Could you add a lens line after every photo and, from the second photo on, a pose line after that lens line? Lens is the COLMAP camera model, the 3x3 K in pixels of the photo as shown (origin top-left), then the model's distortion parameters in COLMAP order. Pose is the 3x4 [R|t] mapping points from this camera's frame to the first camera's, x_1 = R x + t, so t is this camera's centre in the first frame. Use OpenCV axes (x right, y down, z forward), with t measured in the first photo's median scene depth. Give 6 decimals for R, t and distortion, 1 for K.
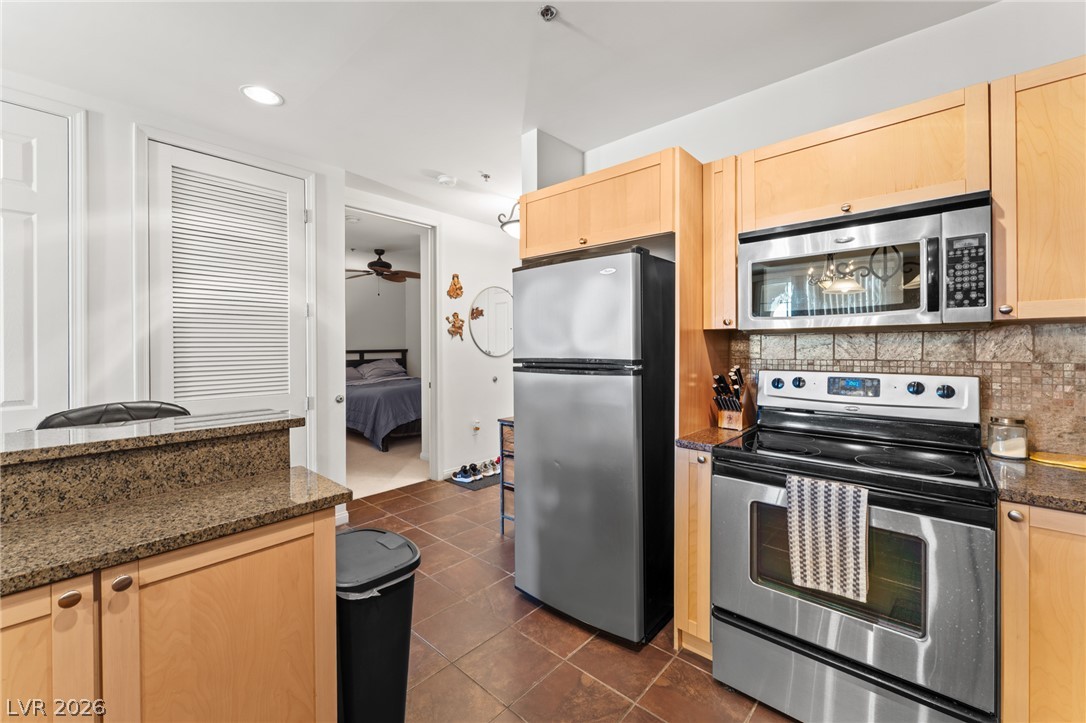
lens RADIAL K [[446.9, 0, 528.6], [0, 446.9, 345.0], [0, 0, 1]] dist [0.000567, 0.000128]
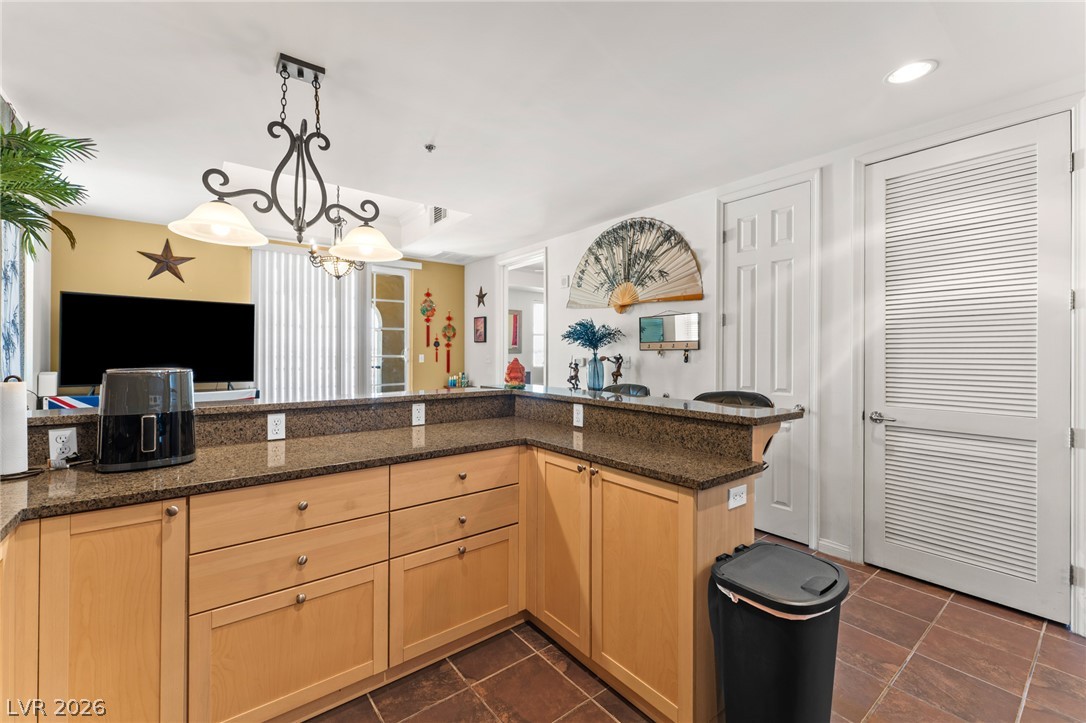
lens RADIAL K [[446.9, 0, 542.2], [0, 446.9, 353.5], [0, 0, 1]] dist [0.000567, 0.000128]
pose [[-0.150476, 0.004646, -0.988603, 0.413099], [-0.002409, 0.999984, 0.005066, 0.002920], [0.988611, 0.003143, -0.150463, 0.422959]]
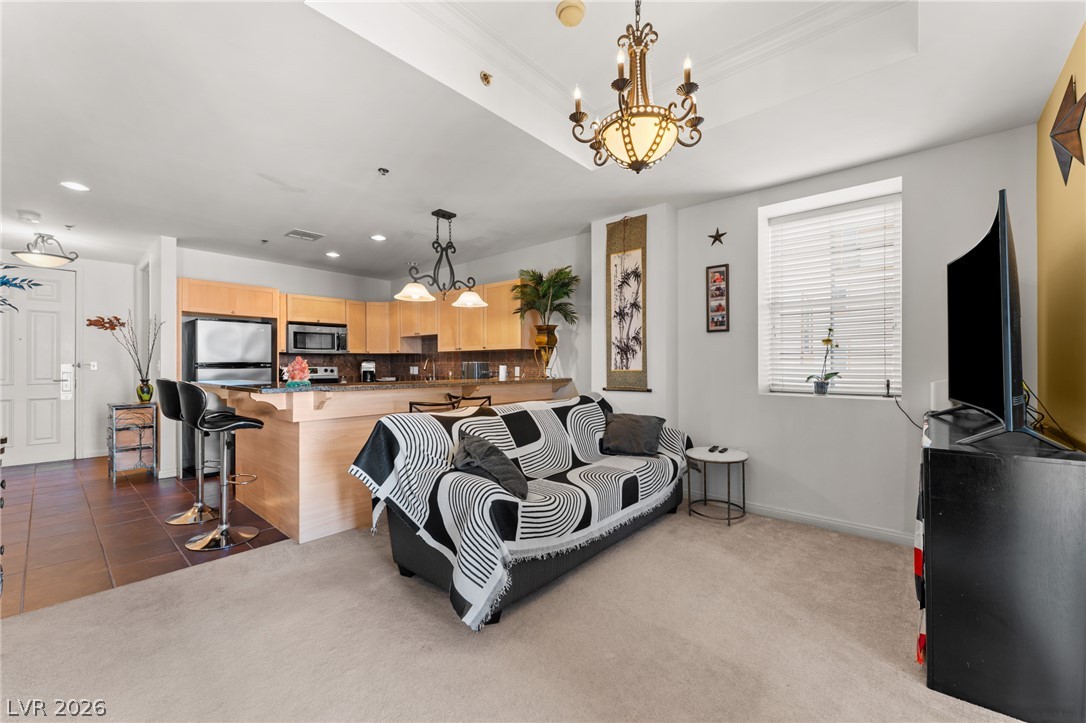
lens RADIAL K [[446.9, 0, 535.2], [0, 446.9, 365.1], [0, 0, 1]] dist [0.000567, 0.000128]
pose [[-0.013890, 0.005837, 0.999886, -2.208577], [0.000481, 0.999983, -0.005831, 0.057506], [-0.999903, 0.000400, -0.013893, -0.530365]]
